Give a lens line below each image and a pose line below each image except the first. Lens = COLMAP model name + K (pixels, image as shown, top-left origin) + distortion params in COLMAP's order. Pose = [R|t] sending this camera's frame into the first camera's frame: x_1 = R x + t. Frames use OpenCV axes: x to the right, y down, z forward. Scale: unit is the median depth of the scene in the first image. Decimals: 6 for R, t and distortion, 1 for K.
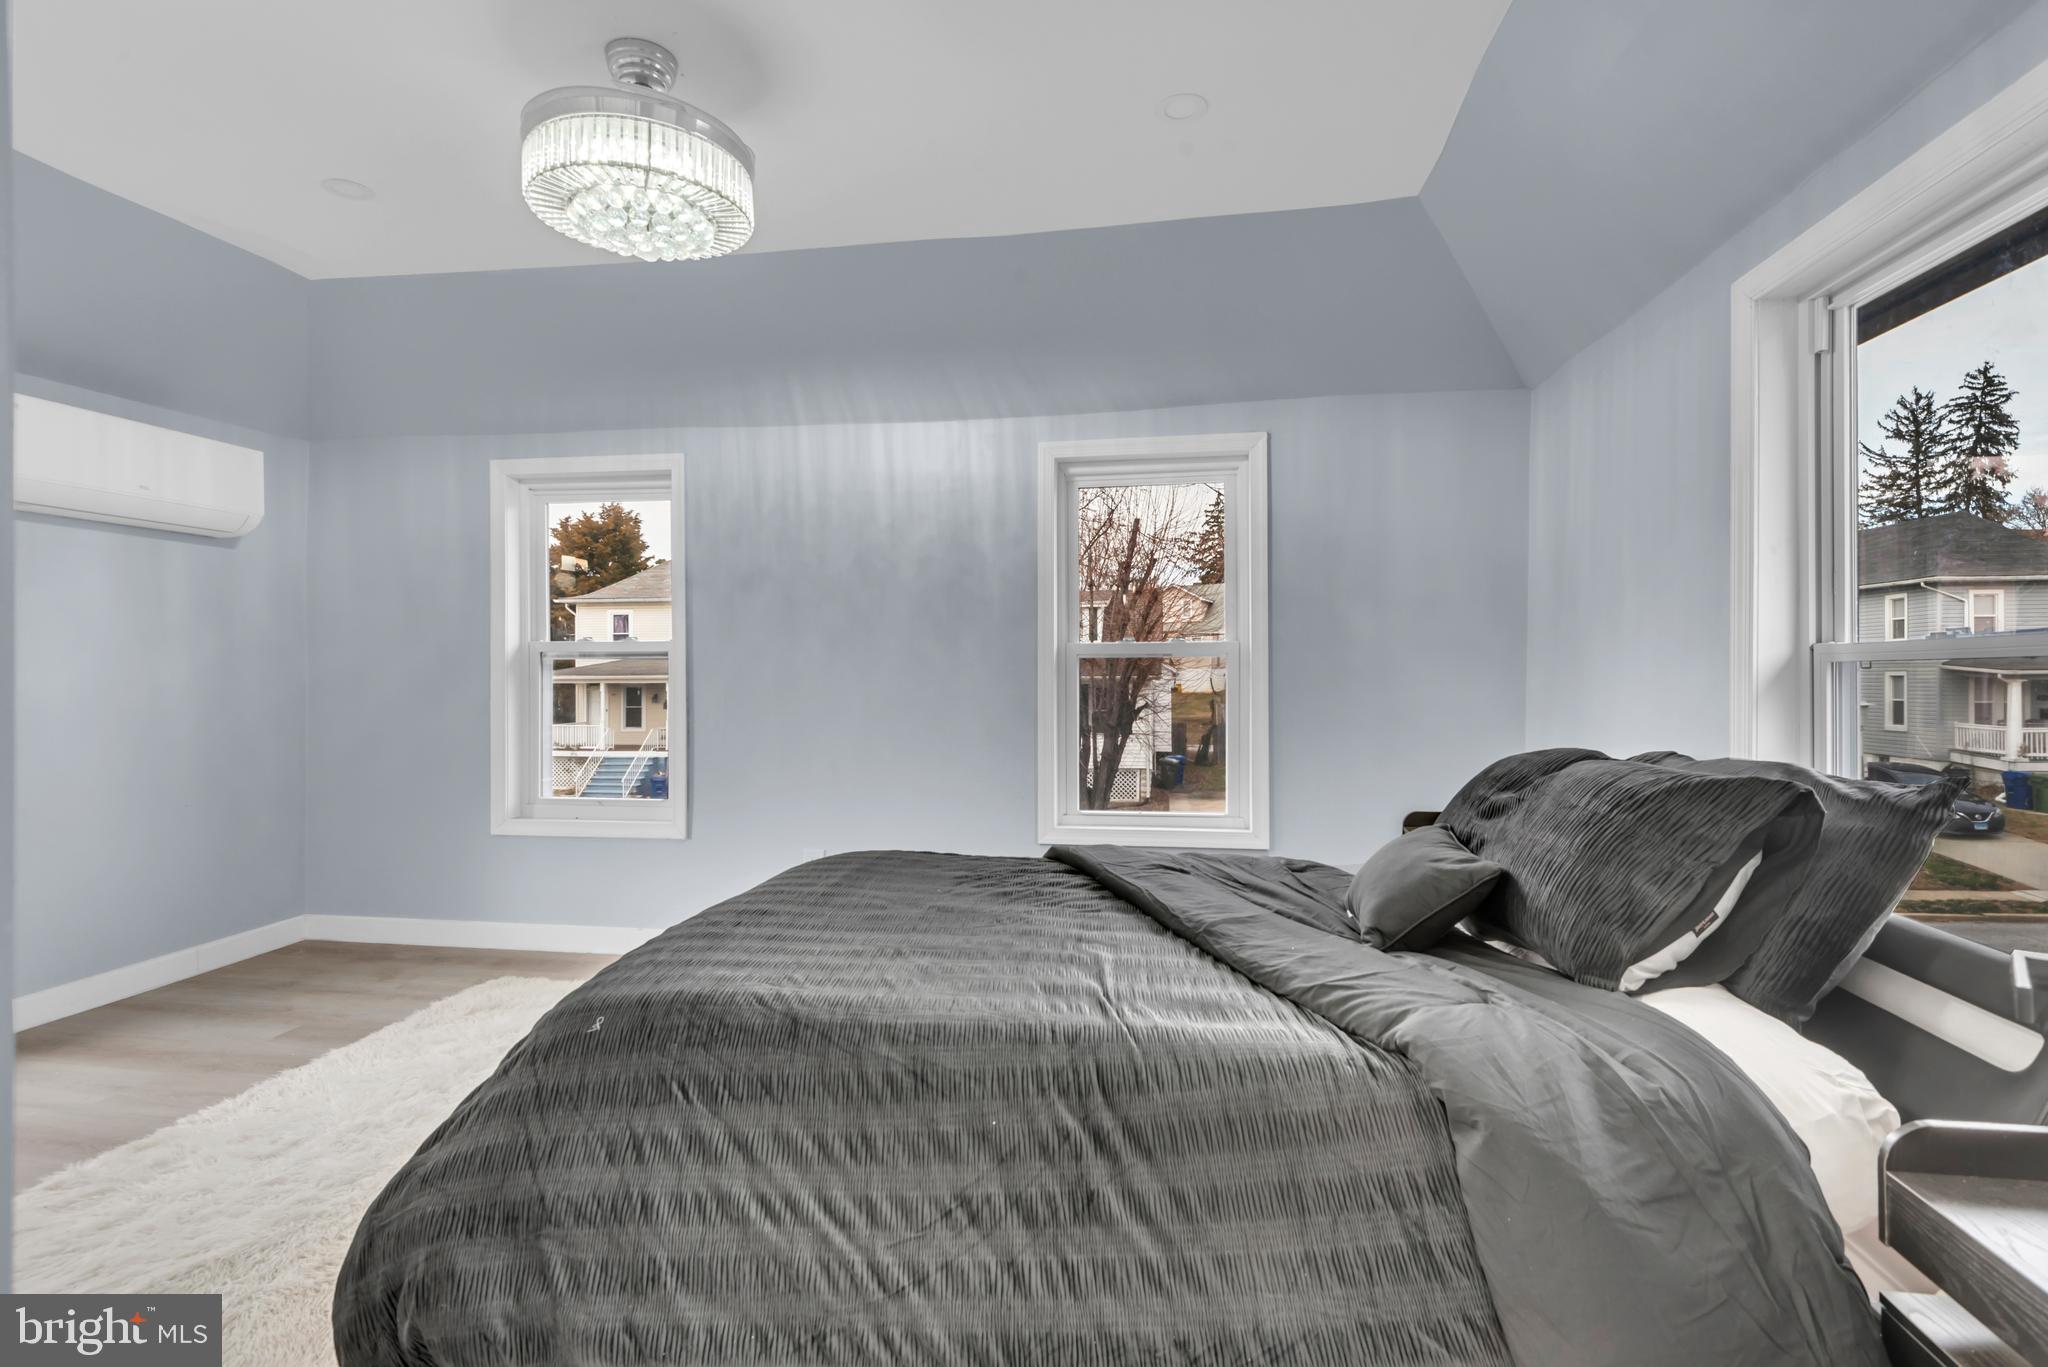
lens RADIAL K [[920.2, 0, 1026.6], [0, 920.2, 673.9], [0, 0, 1]] dist [0.001551, -0.000303]
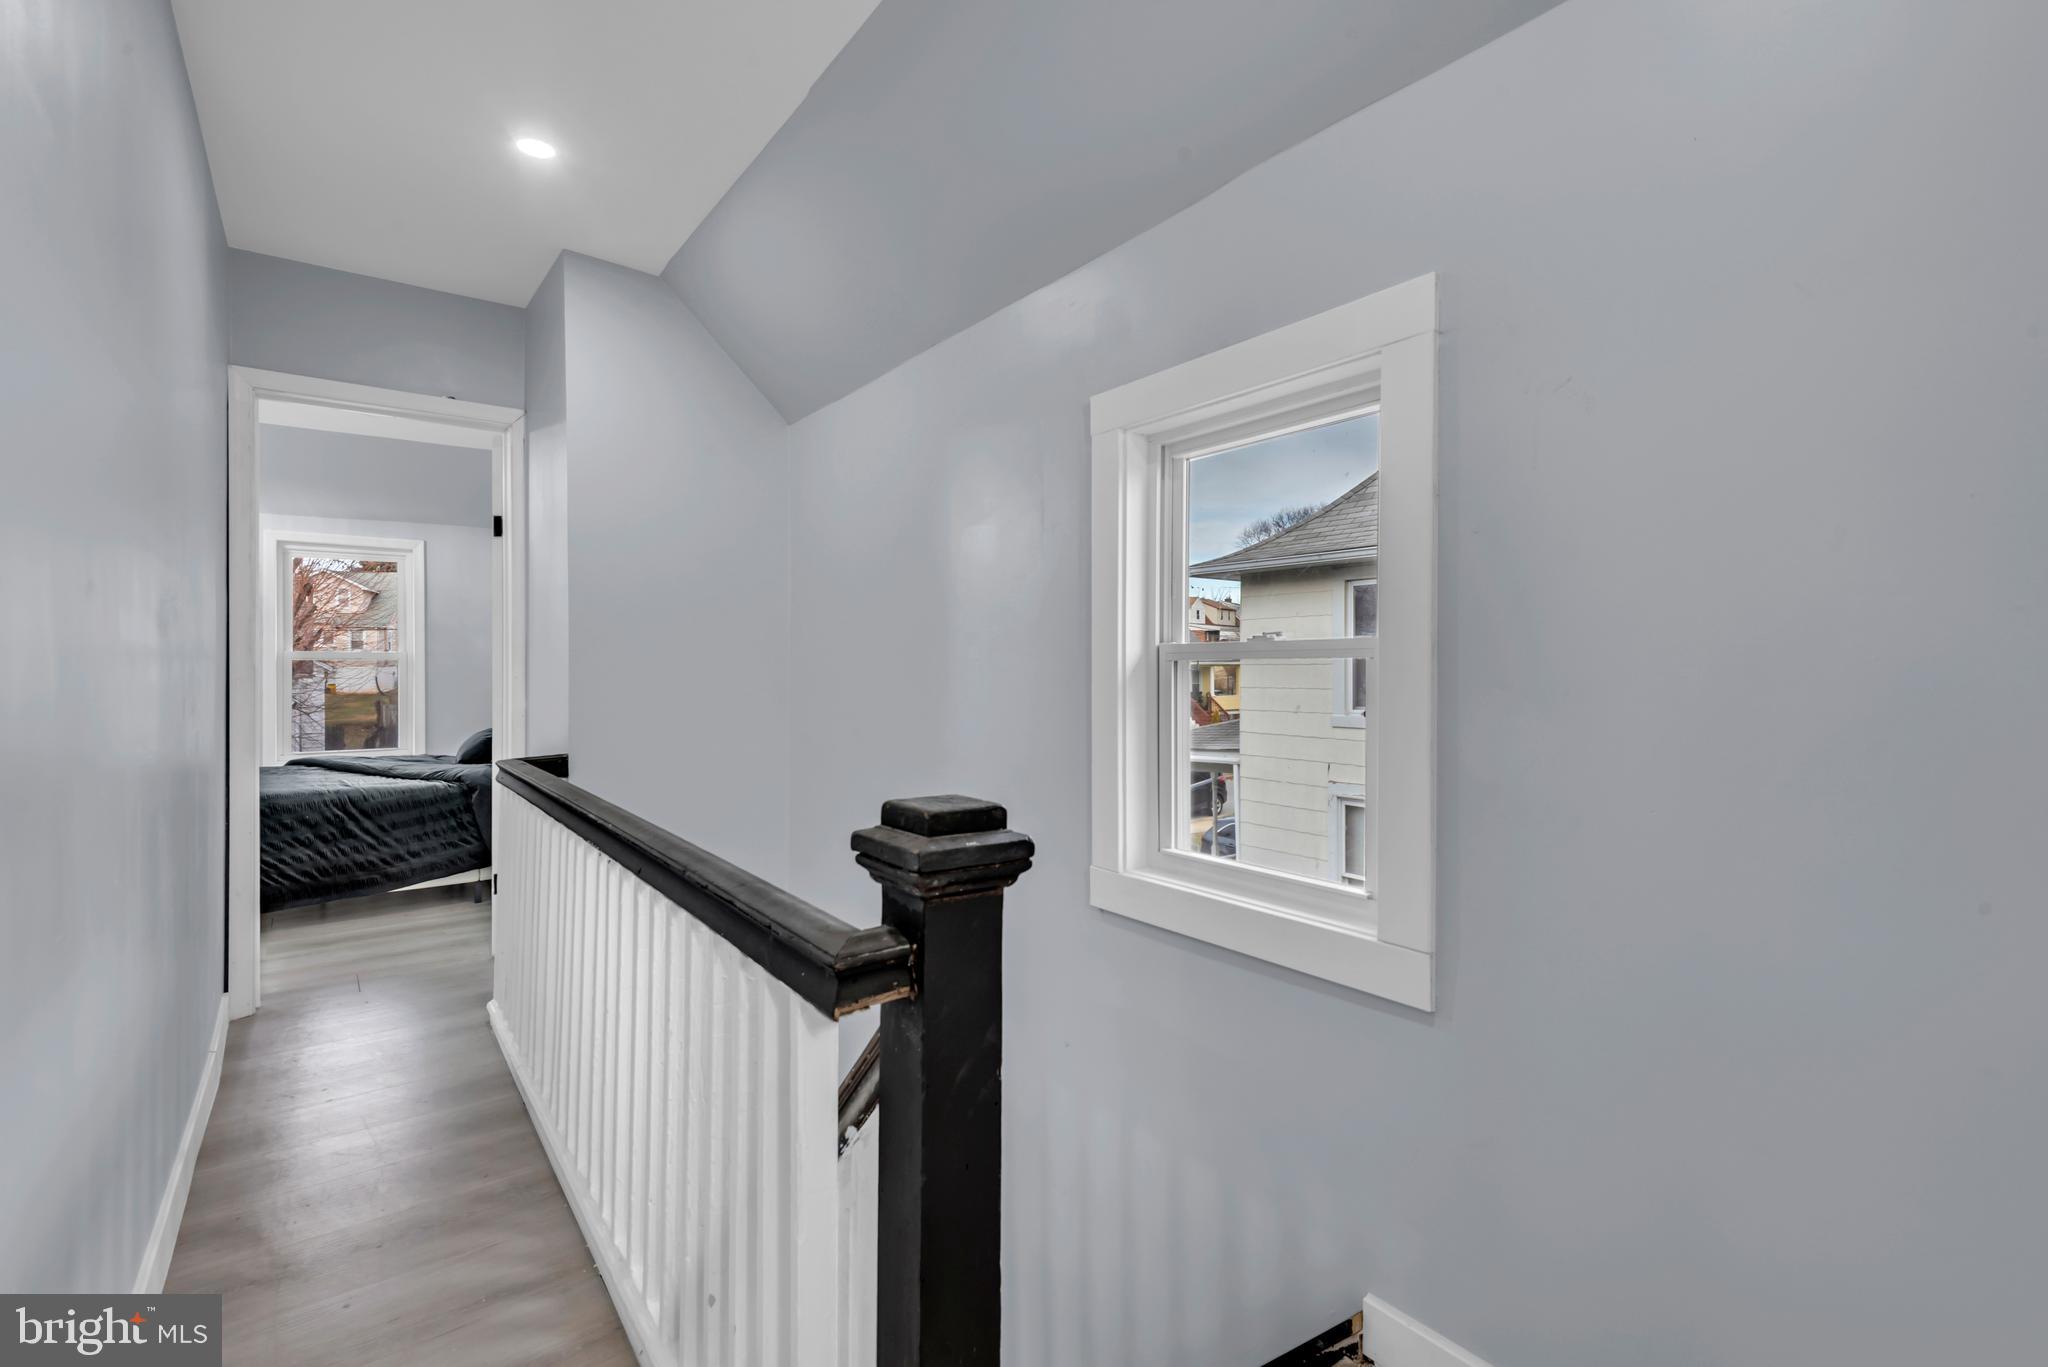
lens RADIAL K [[920.2, 0, 1026.6], [0, 920.2, 673.9], [0, 0, 1]] dist [0.001551, -0.000303]
pose [[0.686837, 0.000912, 0.726811, -0.626899], [-0.001778, 0.999998, 0.000426, 0.011880], [-0.726809, -0.001585, 0.686838, -2.861775]]
